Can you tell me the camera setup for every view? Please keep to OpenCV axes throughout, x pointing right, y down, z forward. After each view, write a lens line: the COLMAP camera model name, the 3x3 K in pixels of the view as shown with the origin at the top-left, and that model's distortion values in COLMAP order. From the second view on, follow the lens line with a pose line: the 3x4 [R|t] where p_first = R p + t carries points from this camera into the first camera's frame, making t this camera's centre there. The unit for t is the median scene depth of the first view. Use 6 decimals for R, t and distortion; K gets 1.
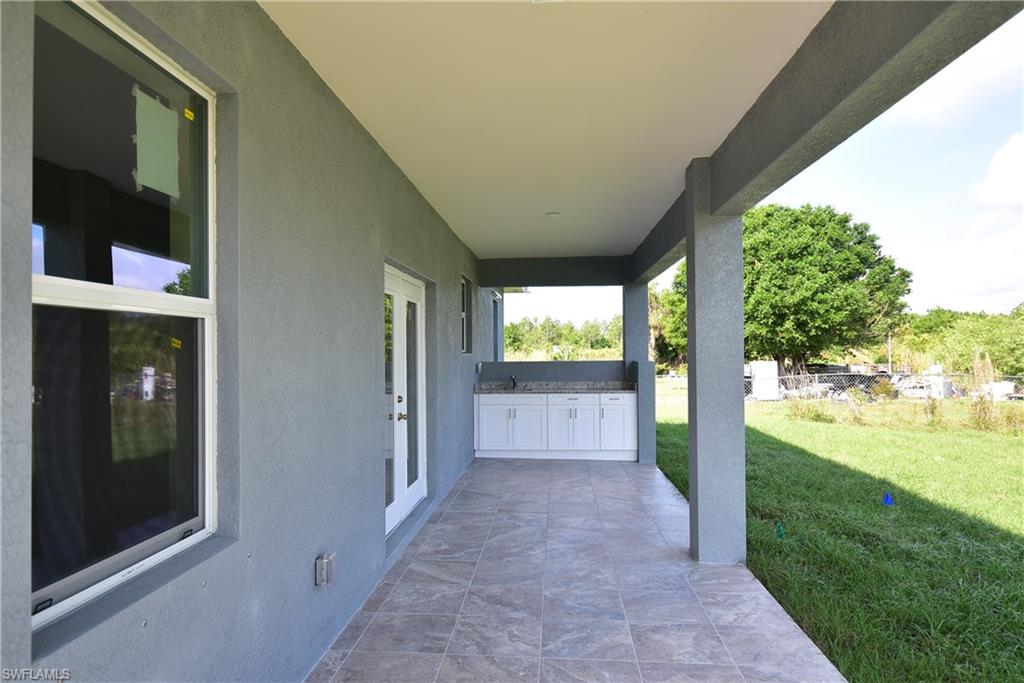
lens RADIAL K [[650.1, 0, 511.2], [0, 650.1, 344.7], [0, 0, 1]] dist [0.002753, 0.000212]
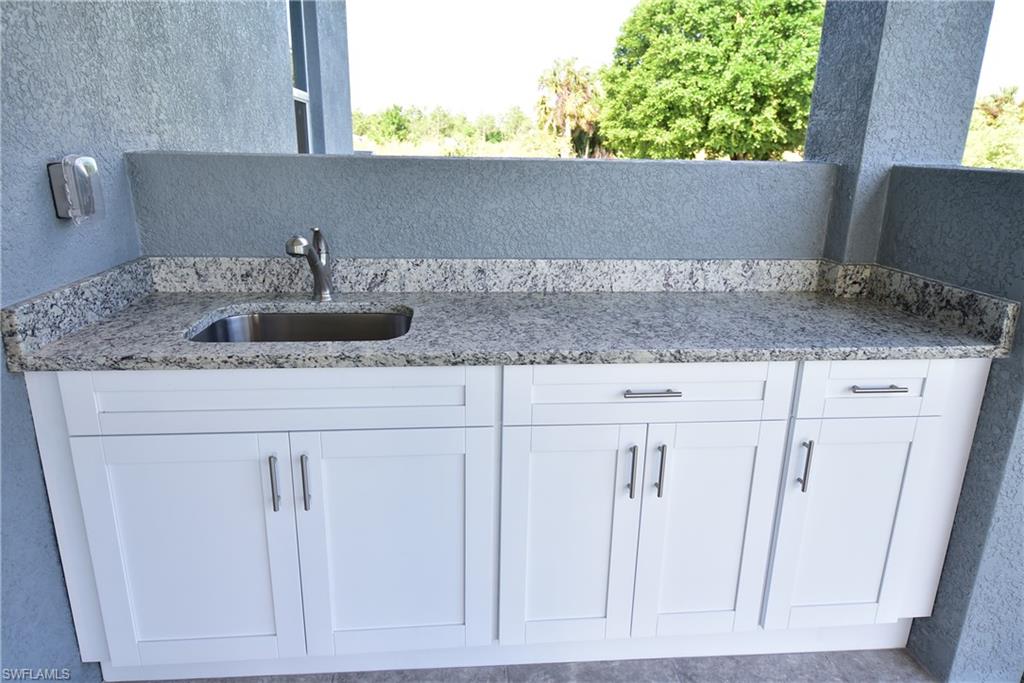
lens RADIAL K [[648.3, 0, 512.2], [0, 648.3, 335.2], [0, 0, 1]] dist [0.030674, 0.001914]
pose [[0.985970, -0.017010, 0.166056, 0.009663], [-0.031977, 0.957124, 0.287908, 0.006574], [-0.163833, -0.289179, 0.943151, 0.270153]]
